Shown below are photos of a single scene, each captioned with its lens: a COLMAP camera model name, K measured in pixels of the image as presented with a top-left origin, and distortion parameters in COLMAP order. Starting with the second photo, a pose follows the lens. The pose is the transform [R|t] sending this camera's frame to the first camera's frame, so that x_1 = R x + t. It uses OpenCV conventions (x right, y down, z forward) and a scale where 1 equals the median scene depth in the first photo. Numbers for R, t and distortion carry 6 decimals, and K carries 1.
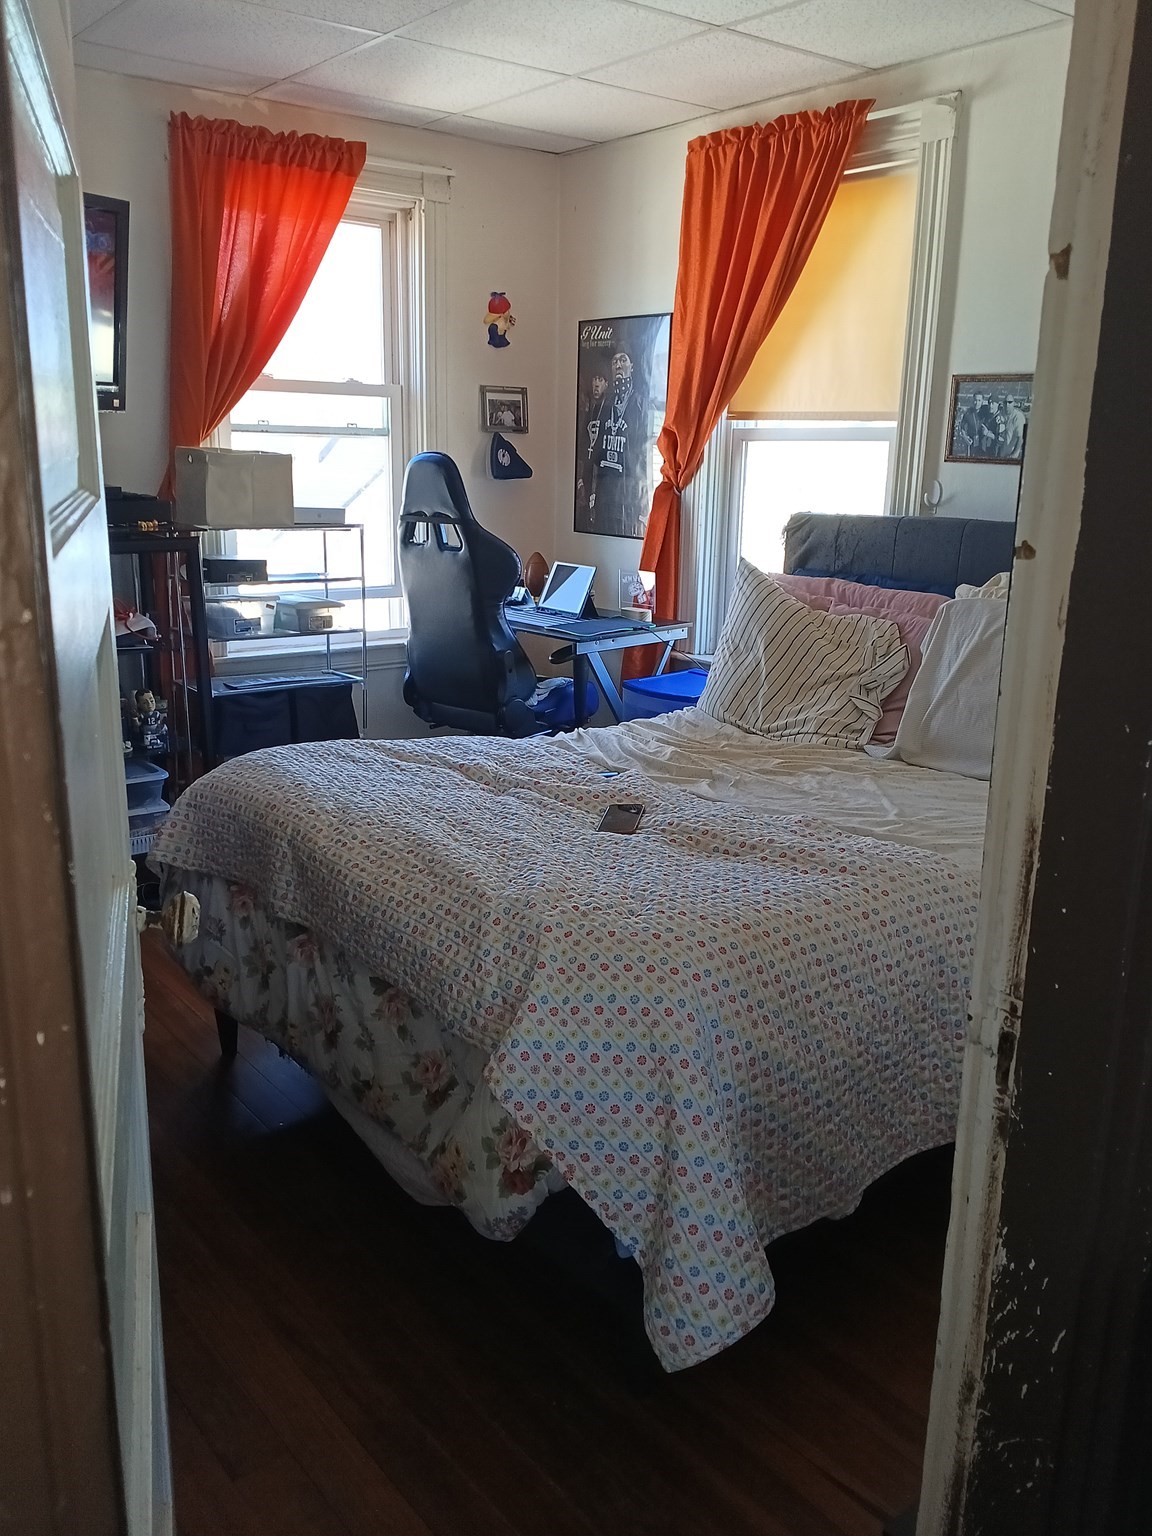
lens RADIAL K [[1247.9, 0, 584.8], [0, 1247.9, 764.3], [0, 0, 1]] dist [0.056505, -0.112469]
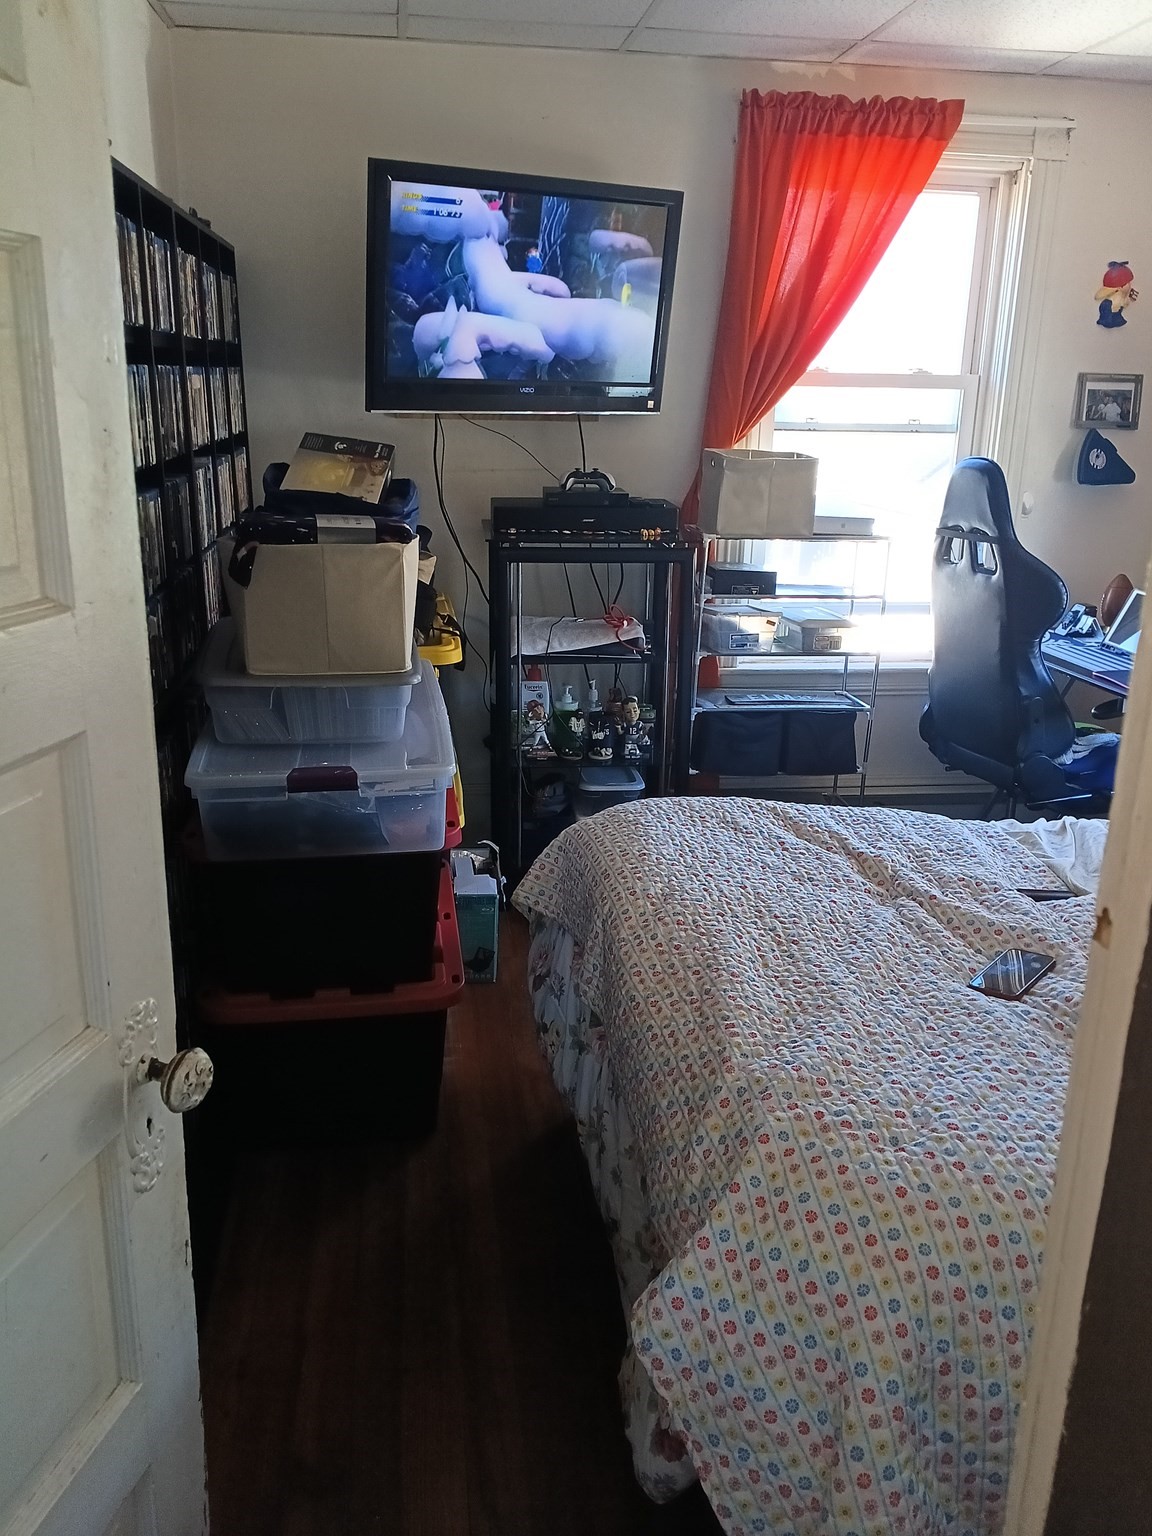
lens RADIAL K [[1247.9, 0, 573.0], [0, 1247.9, 774.1], [0, 0, 1]] dist [0.056505, -0.112469]
pose [[0.857810, 0.146032, -0.492785, 0.096801], [-0.130811, 0.989245, 0.065447, -0.055838], [0.497042, 0.008321, 0.867686, 0.119516]]
